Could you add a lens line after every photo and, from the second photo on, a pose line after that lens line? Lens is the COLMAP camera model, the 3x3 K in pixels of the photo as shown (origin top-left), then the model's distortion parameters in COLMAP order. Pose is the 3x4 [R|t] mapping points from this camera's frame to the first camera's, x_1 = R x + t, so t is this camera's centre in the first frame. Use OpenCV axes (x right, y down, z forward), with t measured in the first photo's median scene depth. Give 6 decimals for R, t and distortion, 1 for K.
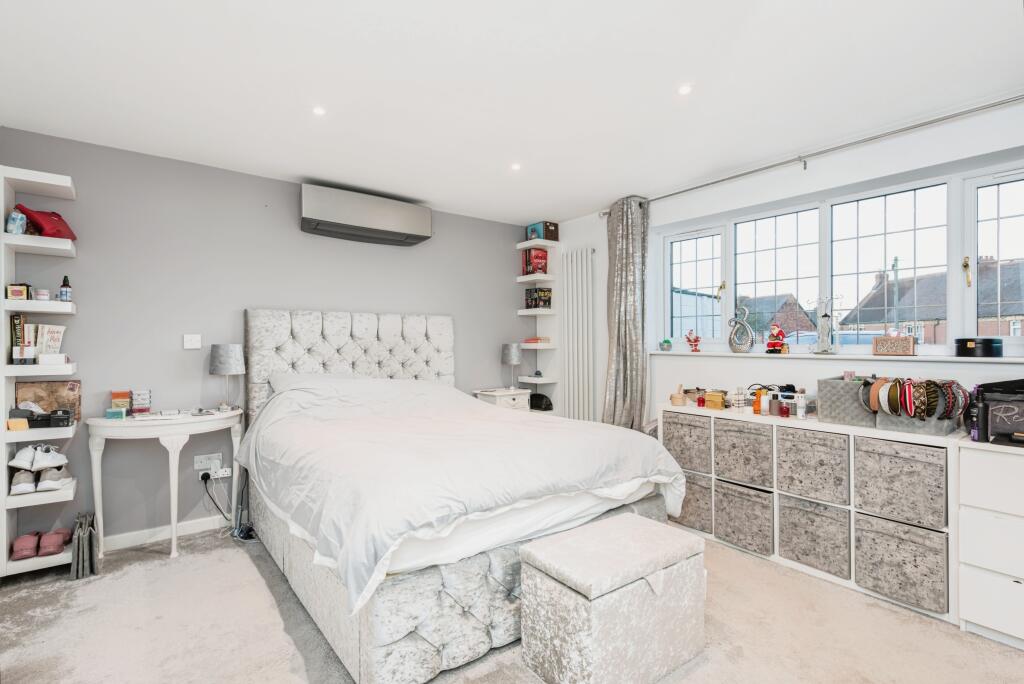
lens RADIAL K [[476.5, 0, 543.7], [0, 476.5, 342.4], [0, 0, 1]] dist [-0.001865, -0.000247]
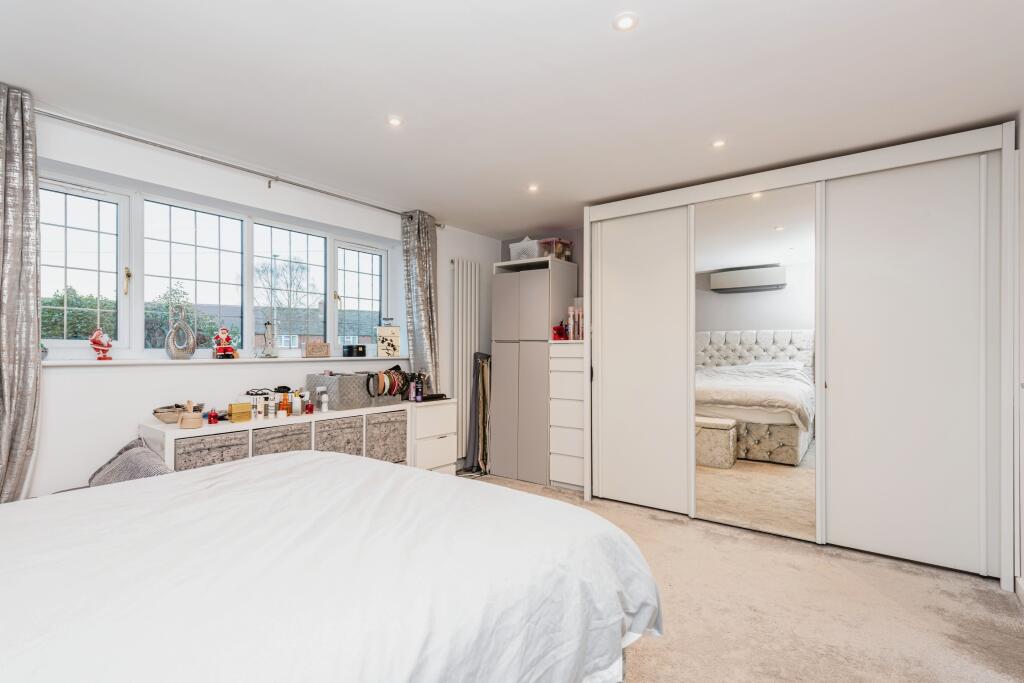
lens RADIAL K [[482.0, 0, 510.8], [0, 482.0, 330.1], [0, 0, 1]] dist [-0.002094, -0.000317]
pose [[-0.220750, 0.036756, 0.974638, -0.789258], [-0.001836, 0.999272, -0.038101, 0.001979], [-0.975329, -0.010201, -0.220522, 0.867608]]
